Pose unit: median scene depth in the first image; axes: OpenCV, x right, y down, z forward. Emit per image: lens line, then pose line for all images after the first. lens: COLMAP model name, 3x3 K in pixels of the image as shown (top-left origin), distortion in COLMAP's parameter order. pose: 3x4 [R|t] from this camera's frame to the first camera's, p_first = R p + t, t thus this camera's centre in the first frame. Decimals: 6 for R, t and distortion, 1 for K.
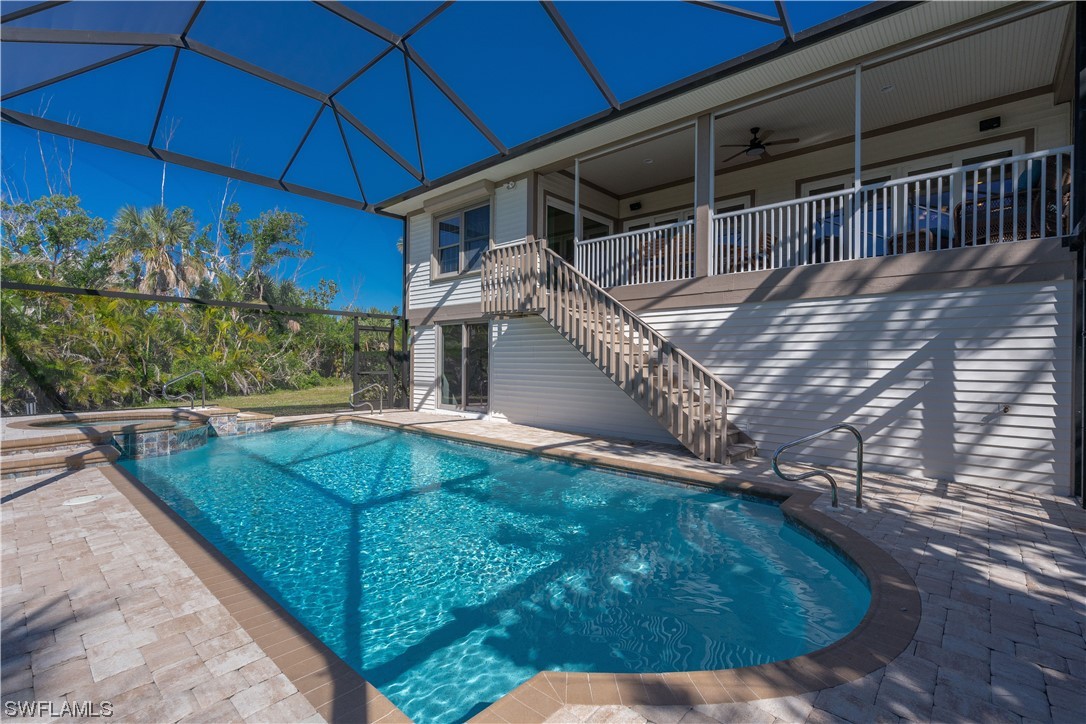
lens RADIAL K [[497.0, 0, 537.3], [0, 497.0, 360.2], [0, 0, 1]] dist [-0.009876, 0.003064]
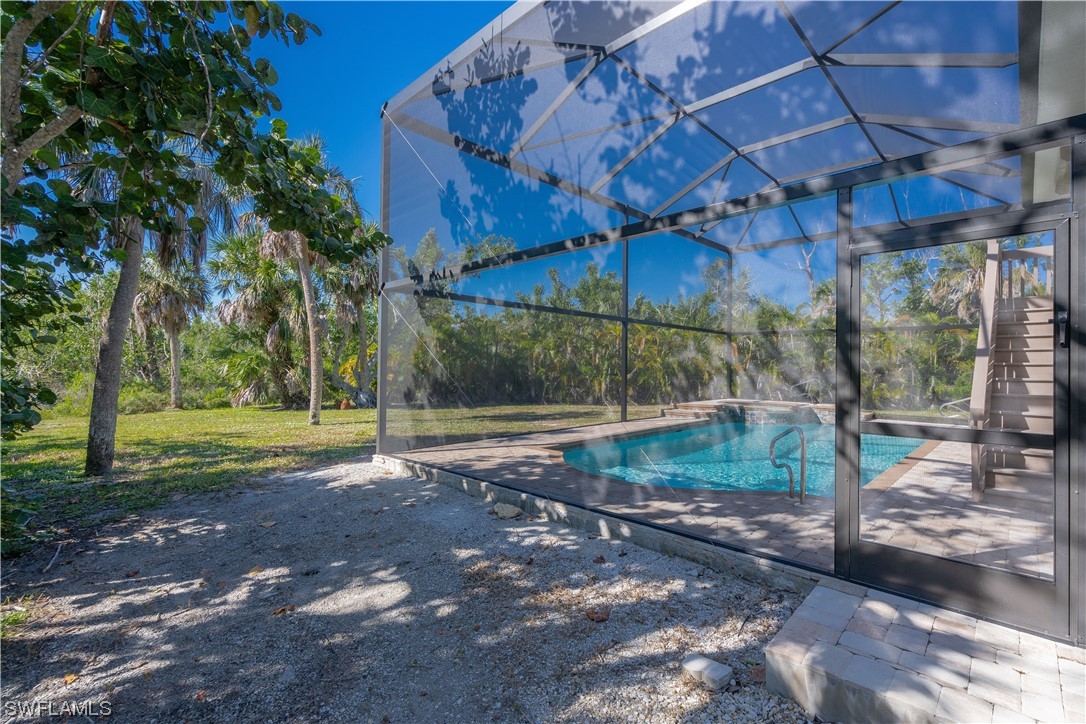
lens RADIAL K [[497.0, 0, 545.9], [0, 497.0, 362.6], [0, 0, 1]] dist [-0.009876, 0.003064]
pose [[-0.039201, -0.012969, -0.999147, 1.104801], [-0.012671, 0.999842, -0.012481, 0.000821], [0.999151, 0.012171, -0.039359, 0.284114]]
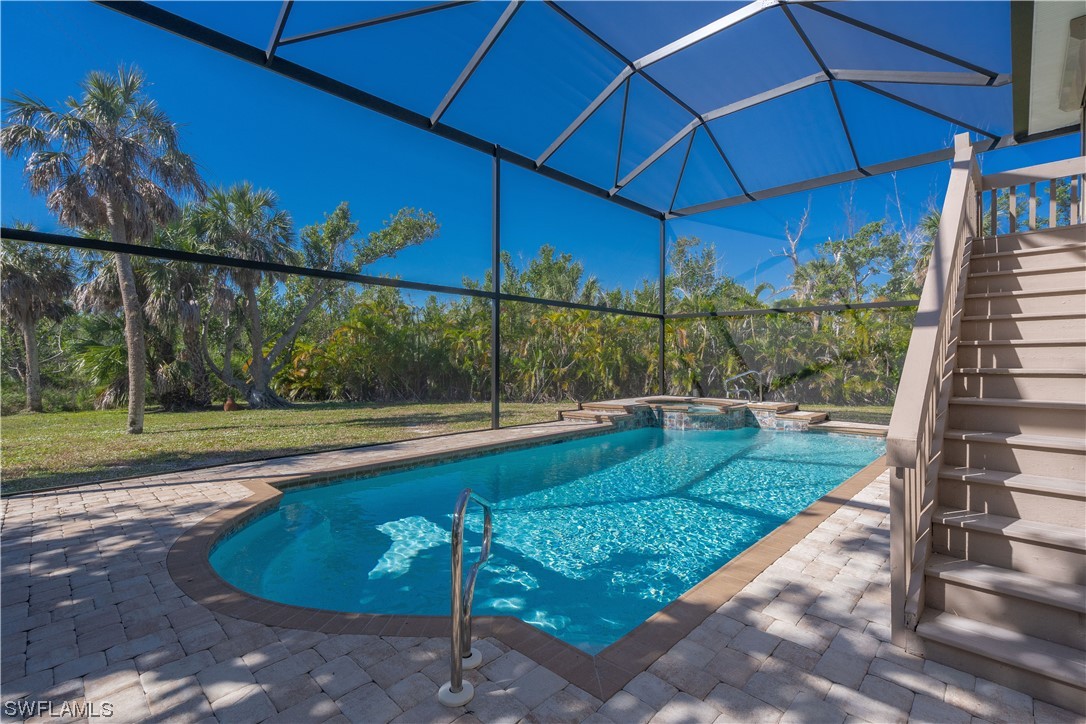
lens RADIAL K [[497.0, 0, 546.6], [0, 497.0, 362.0], [0, 0, 1]] dist [-0.009876, 0.003064]
pose [[-0.030845, 0.000470, -0.999524, 0.674885], [-0.004097, 0.999991, 0.000597, 0.000399], [0.999516, 0.004113, -0.030843, 0.673639]]
